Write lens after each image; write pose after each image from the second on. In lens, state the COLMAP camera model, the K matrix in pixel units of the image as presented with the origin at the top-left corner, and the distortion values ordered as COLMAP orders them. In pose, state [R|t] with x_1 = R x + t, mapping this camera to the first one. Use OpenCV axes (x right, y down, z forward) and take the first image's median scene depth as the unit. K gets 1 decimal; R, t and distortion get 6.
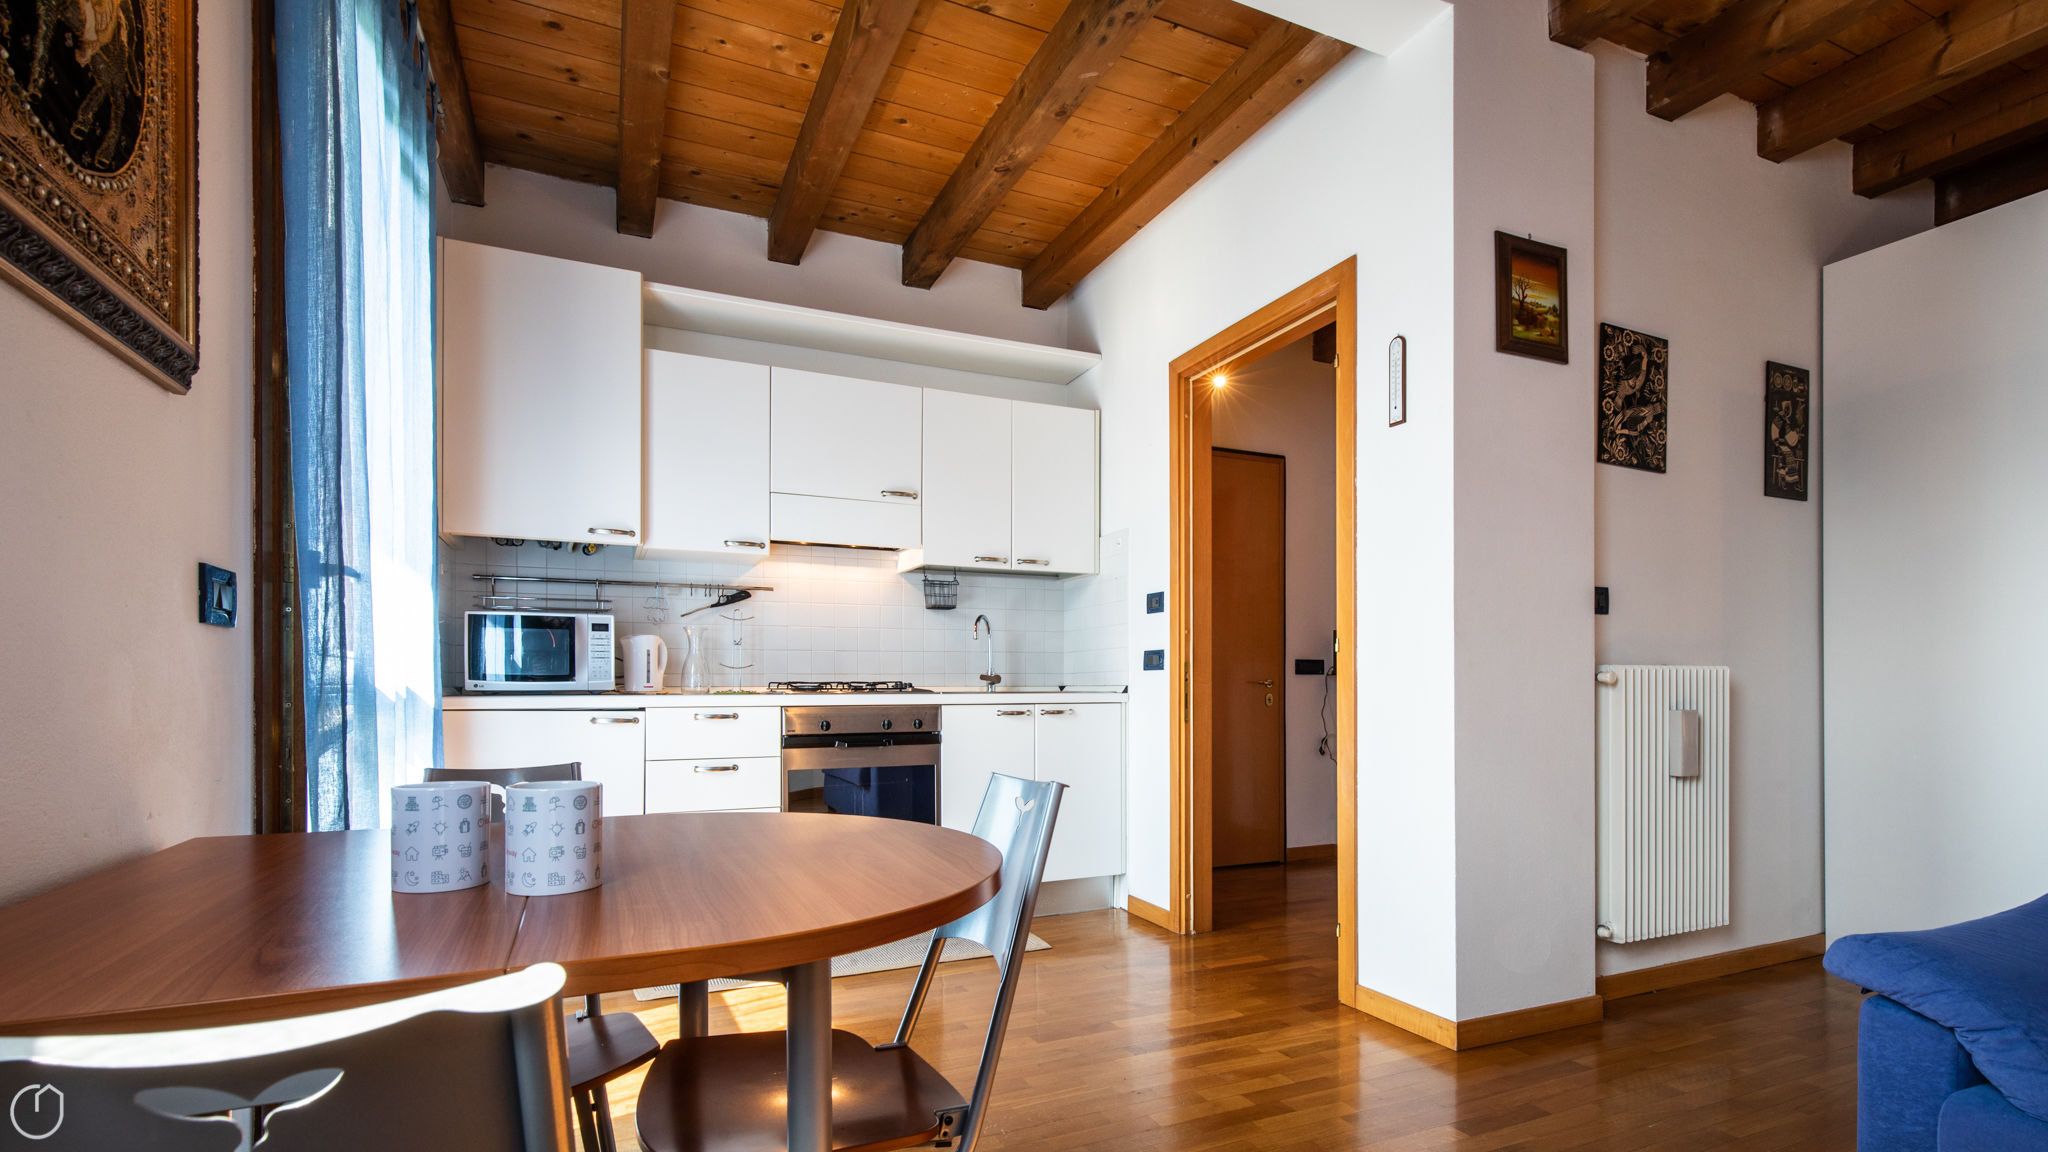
lens RADIAL K [[938.1, 0, 1032.7], [0, 938.1, 684.5], [0, 0, 1]] dist [0.009962, -0.003019]
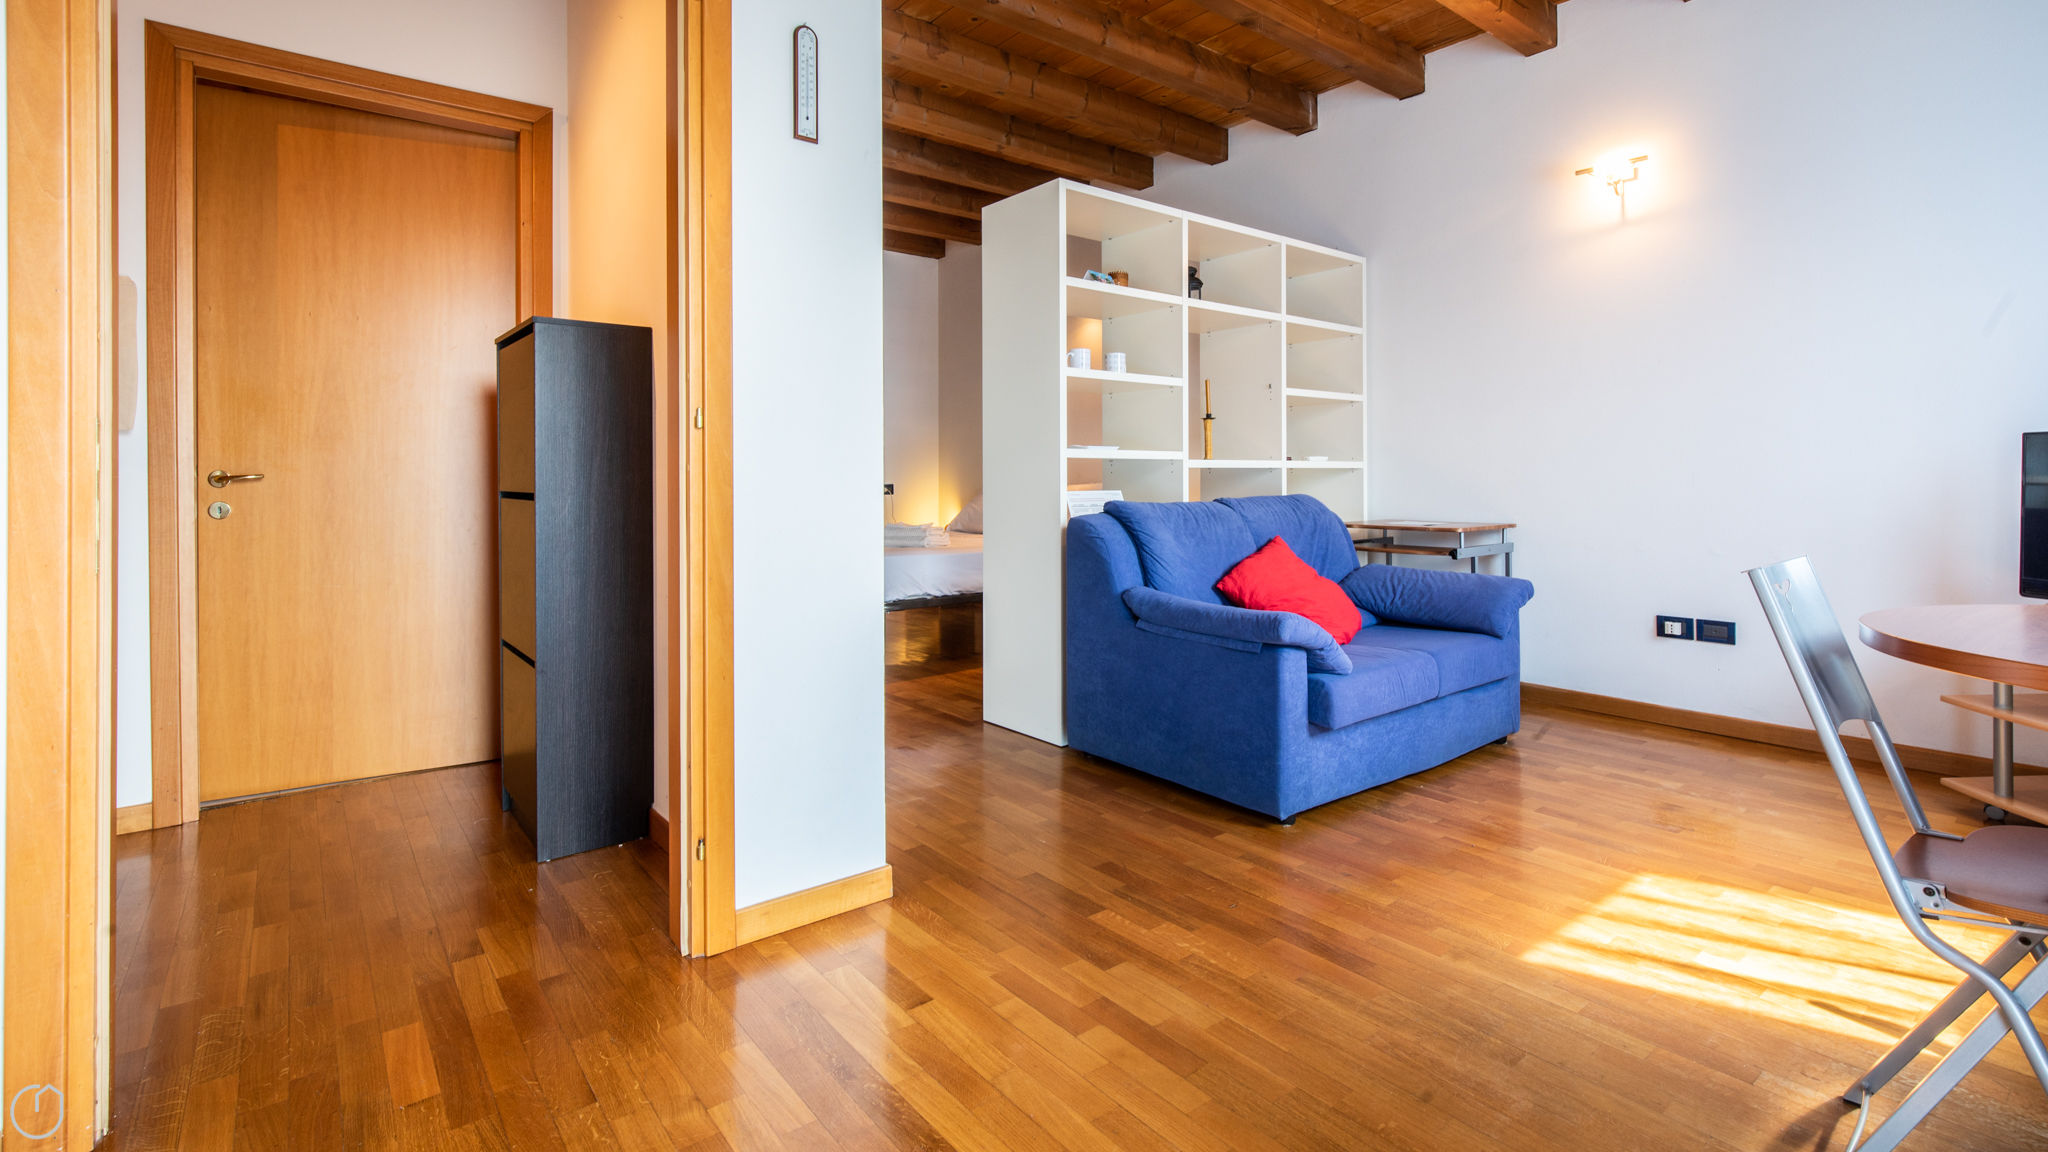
lens RADIAL K [[938.1, 0, 1058.3], [0, 938.1, 471.1], [0, 0, 1]] dist [0.009962, -0.003019]
pose [[-0.252731, 0.011930, 0.967463, -0.314991], [0.006052, 0.999924, -0.010749, 0.004167], [-0.967518, 0.003139, -0.252784, 0.760645]]
